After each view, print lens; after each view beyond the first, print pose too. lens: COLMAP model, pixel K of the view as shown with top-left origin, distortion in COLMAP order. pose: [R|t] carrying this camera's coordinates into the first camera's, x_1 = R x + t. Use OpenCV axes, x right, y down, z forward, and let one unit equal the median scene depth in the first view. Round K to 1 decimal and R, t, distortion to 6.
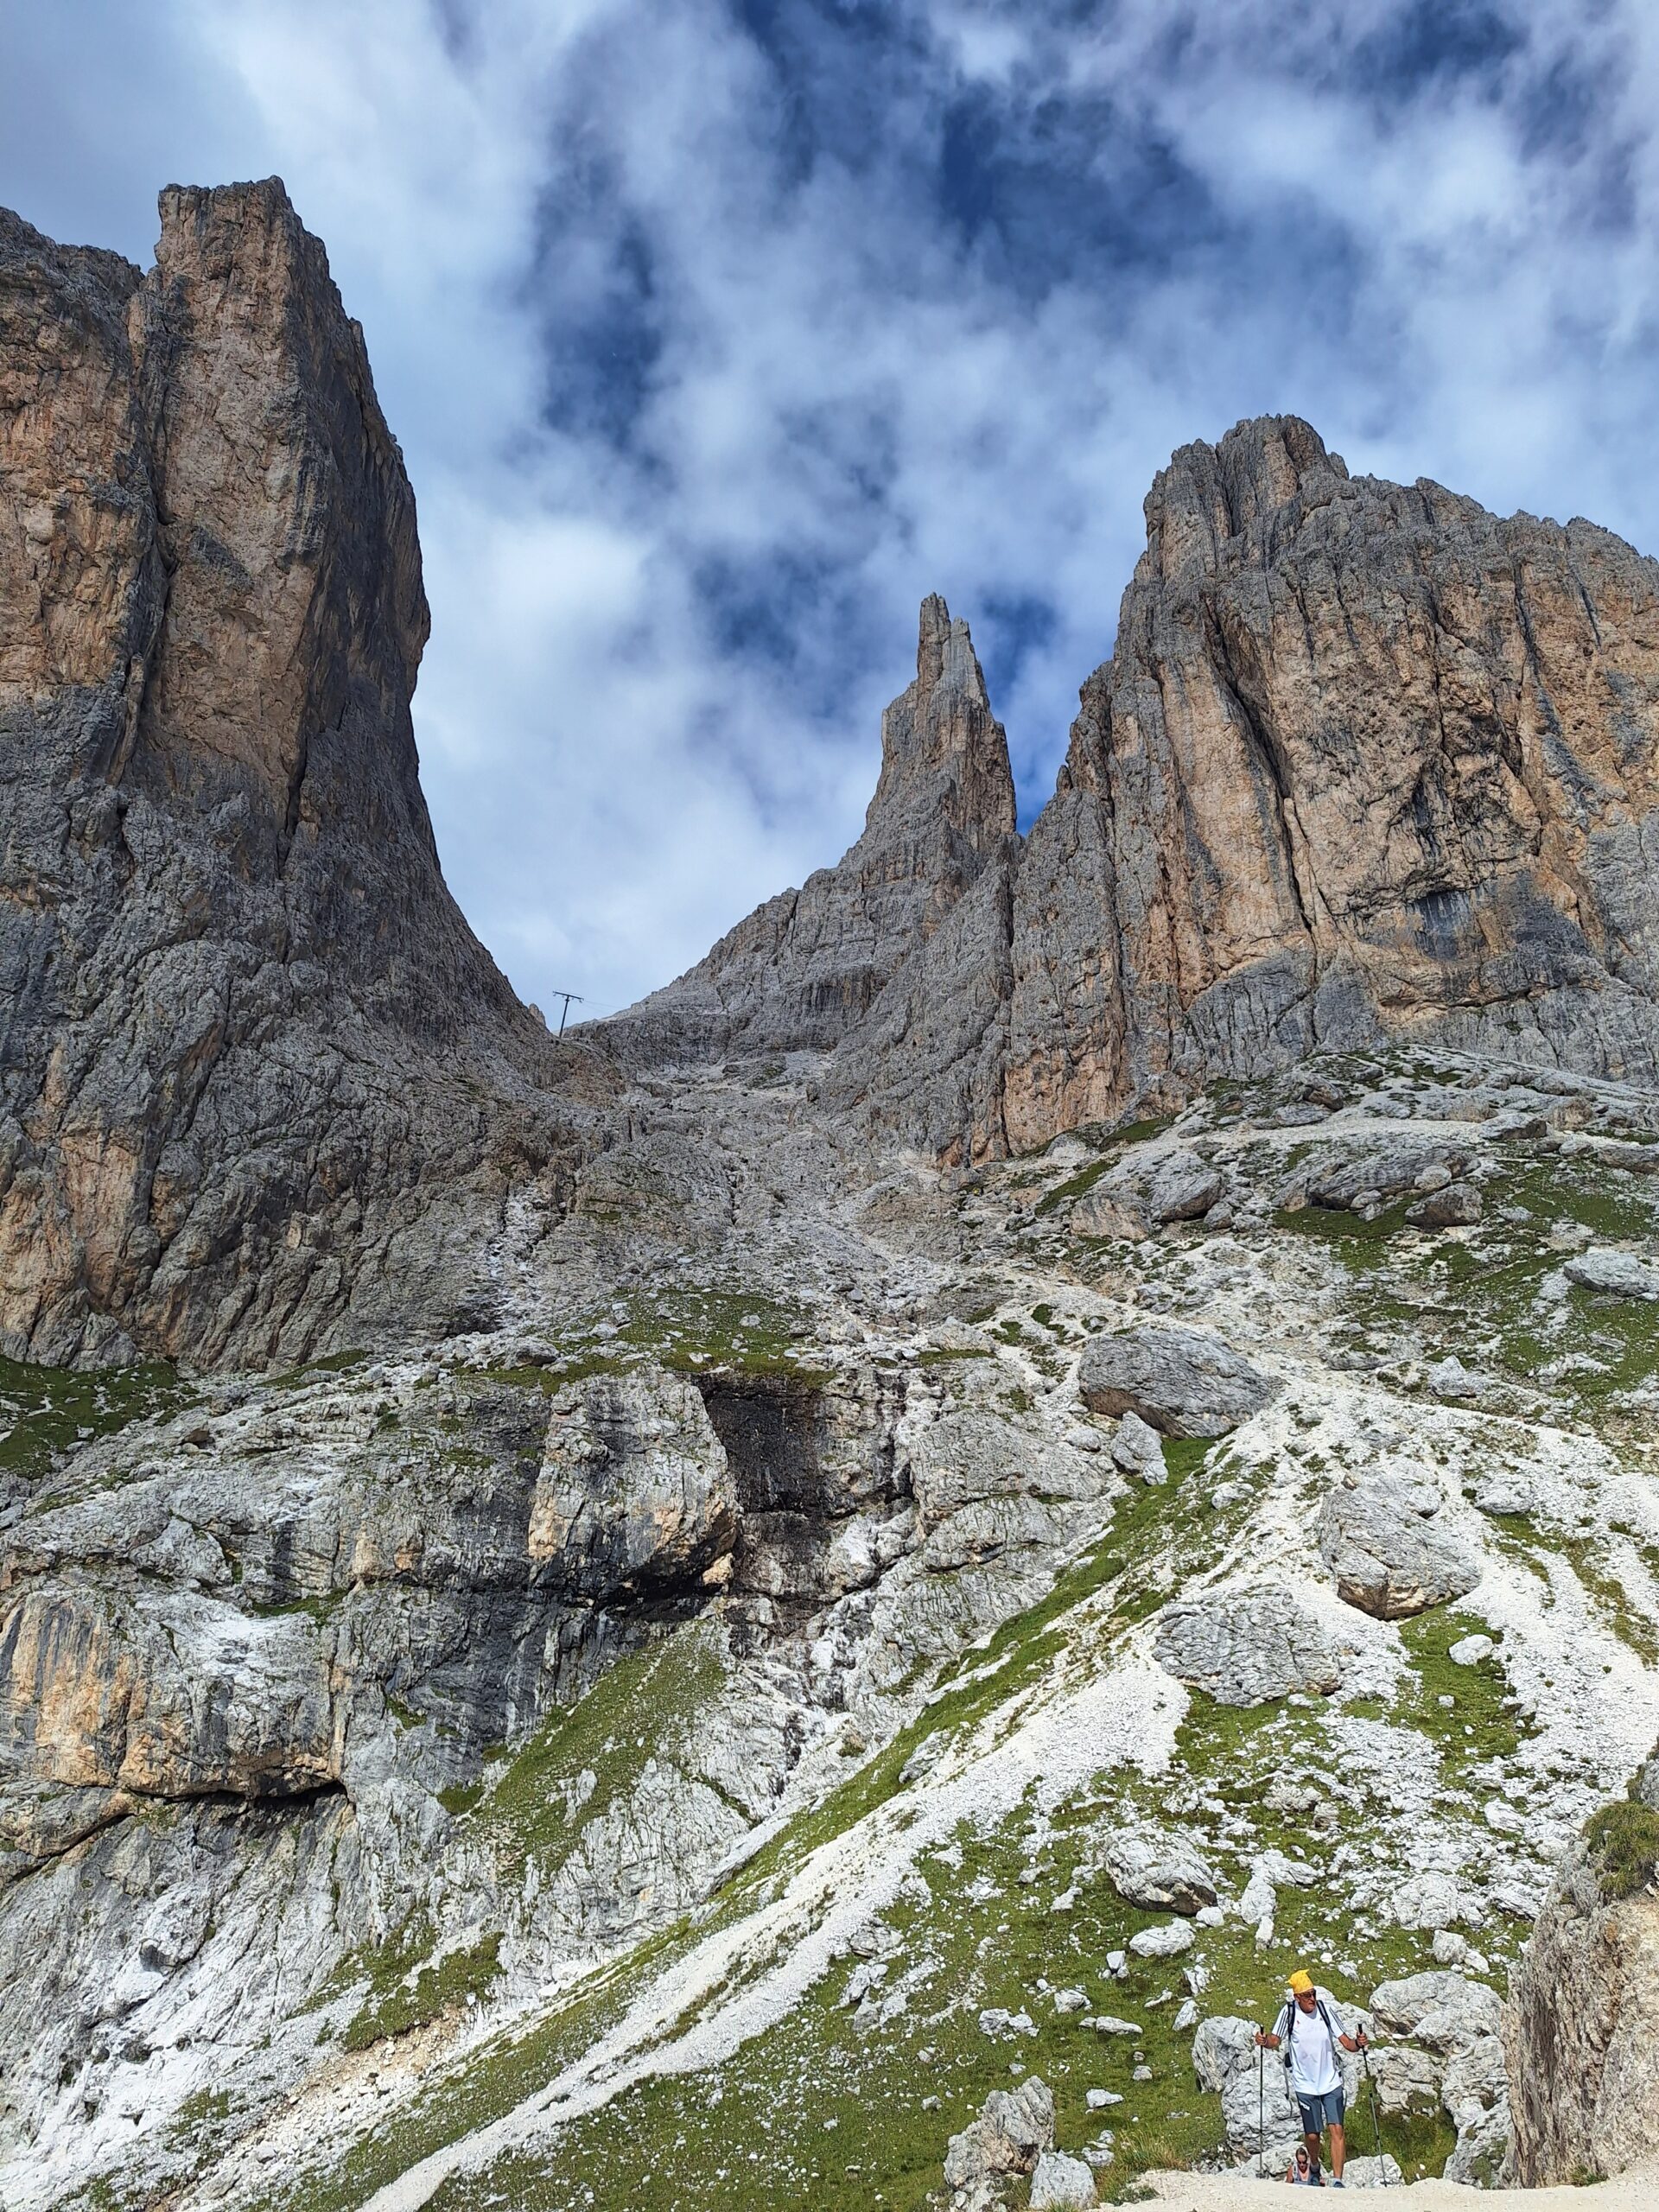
lens RADIAL K [[1515.8, 0, 816.2], [0, 1515.8, 963.9], [0, 0, 1]] dist [0.076746, -0.073521]
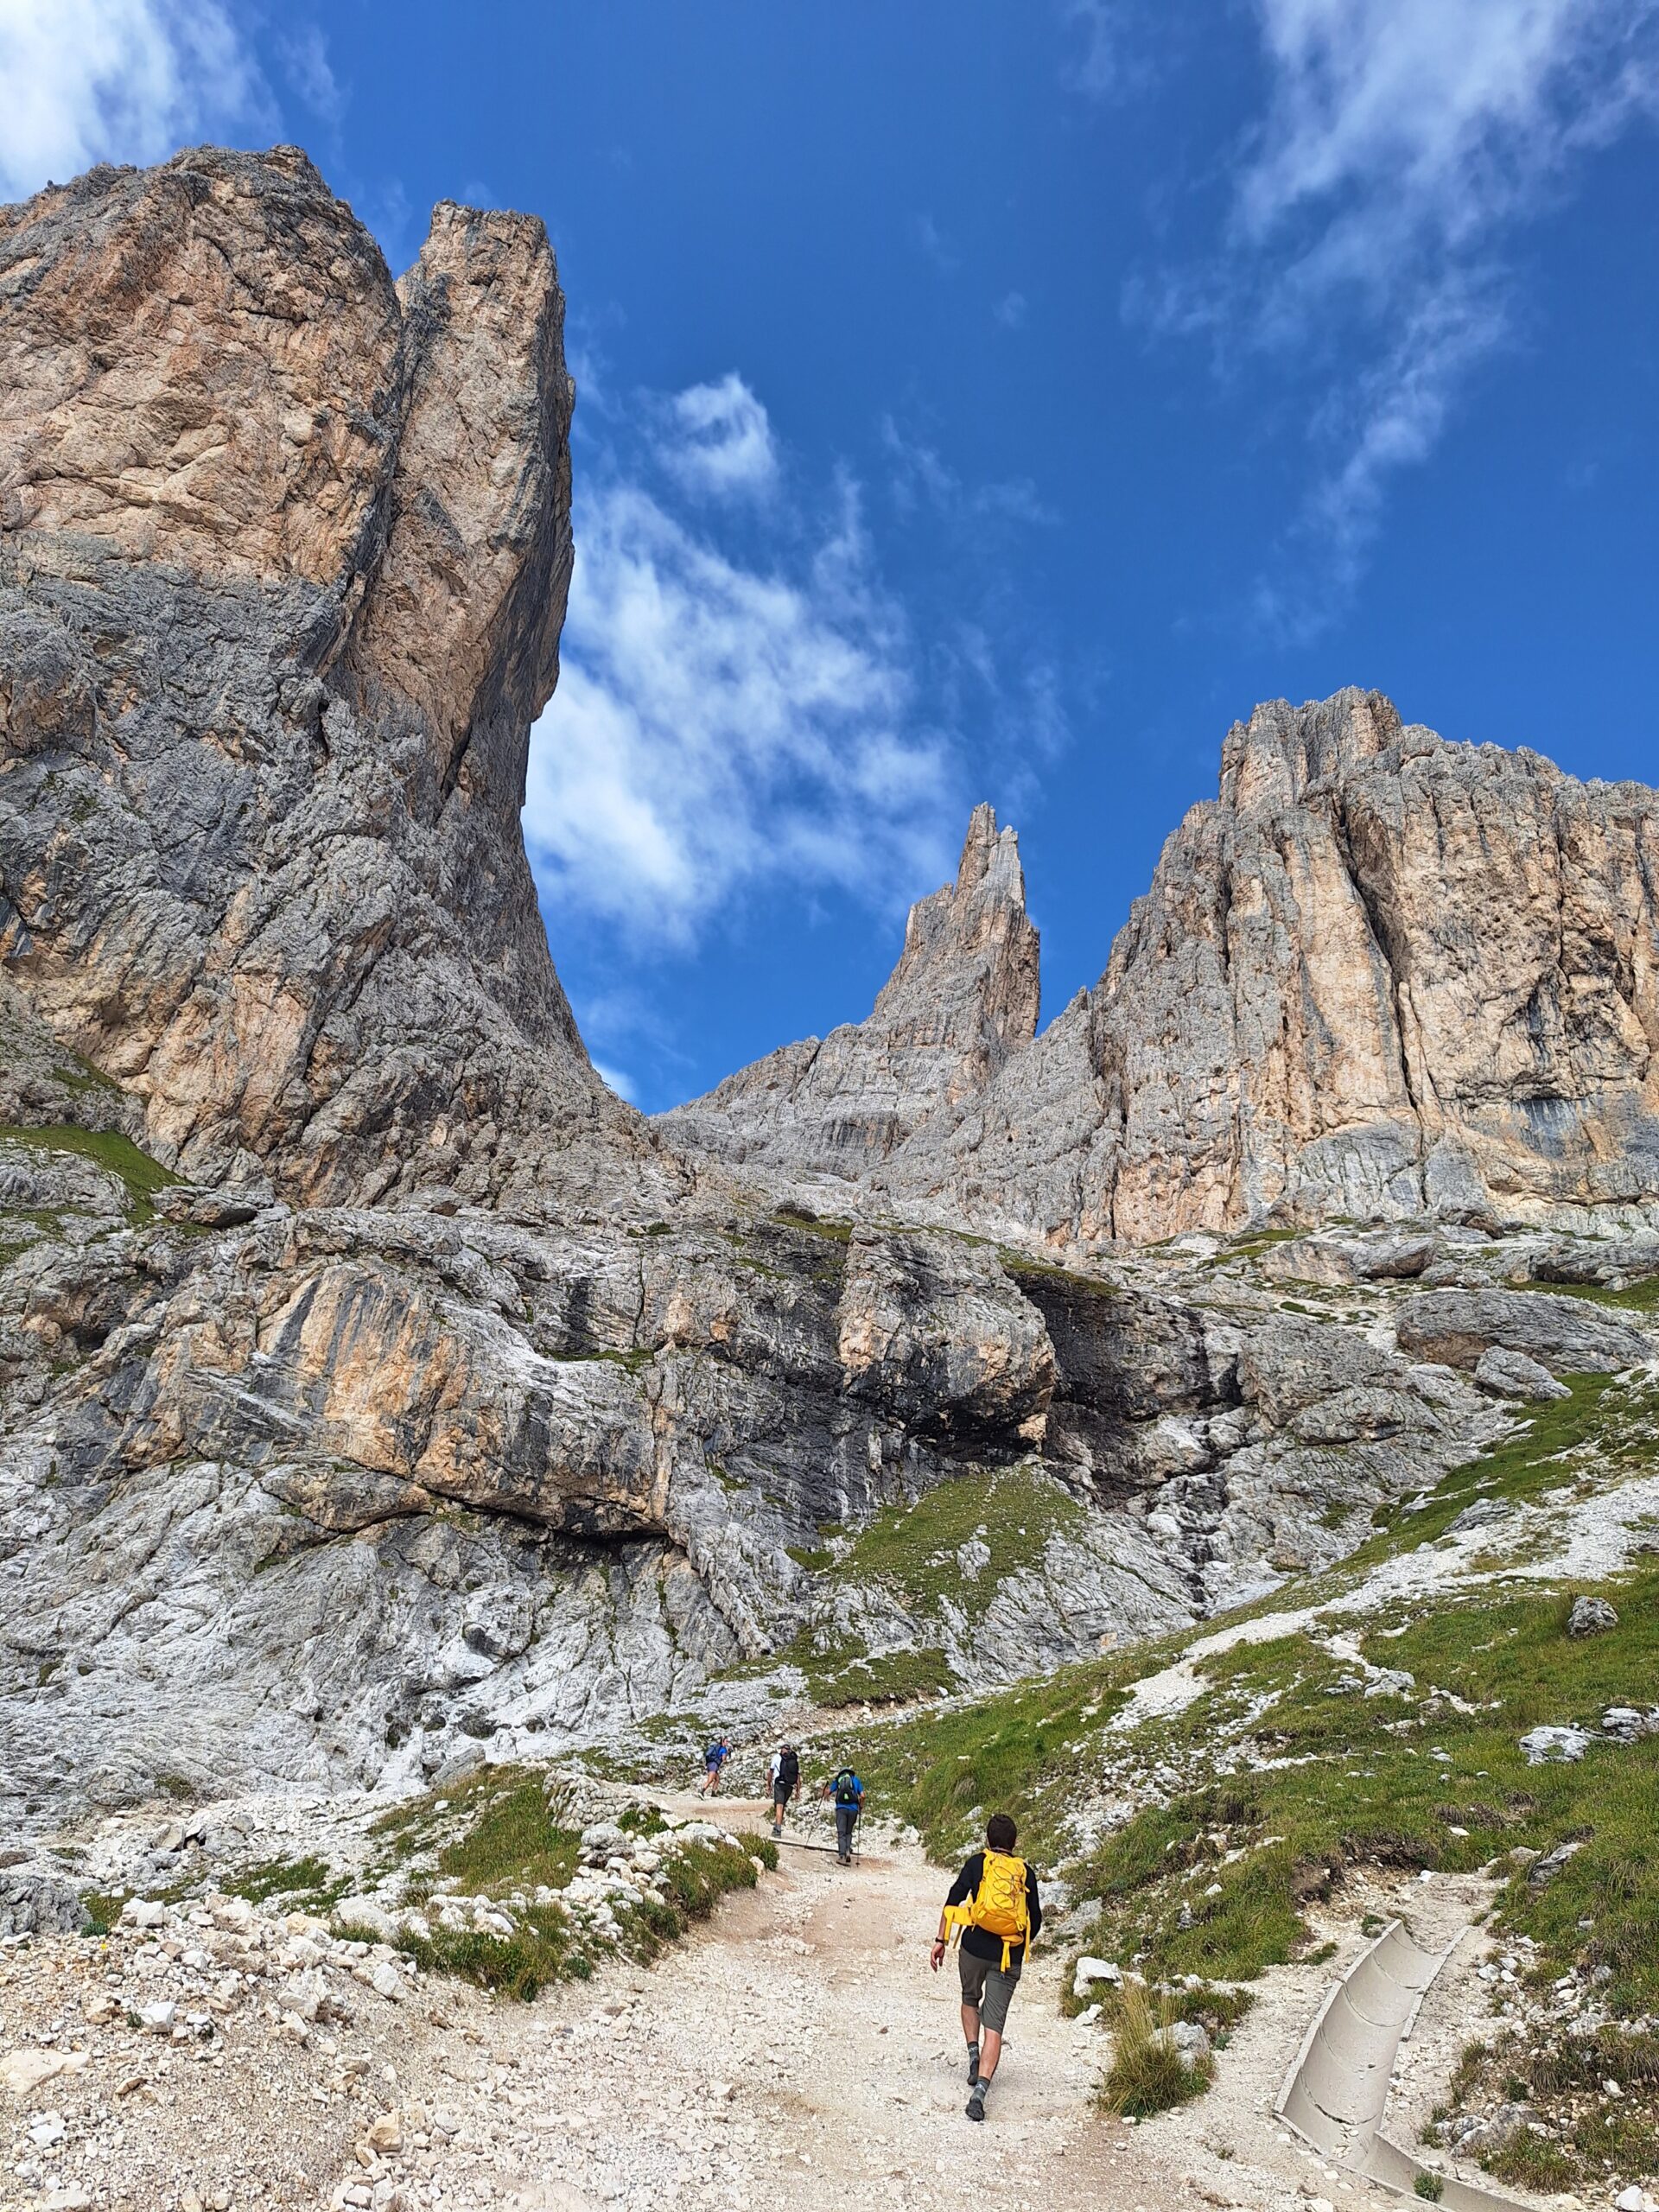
lens RADIAL K [[1485.9, 0, 824.9], [0, 1485.9, 1003.2], [0, 0, 1]] dist [0.133306, -0.191786]
pose [[0.978474, 0.202020, 0.042155, -0.155318], [-0.194754, 0.971490, -0.135199, 0.168275], [-0.068266, 0.124078, 0.989921, 0.053858]]
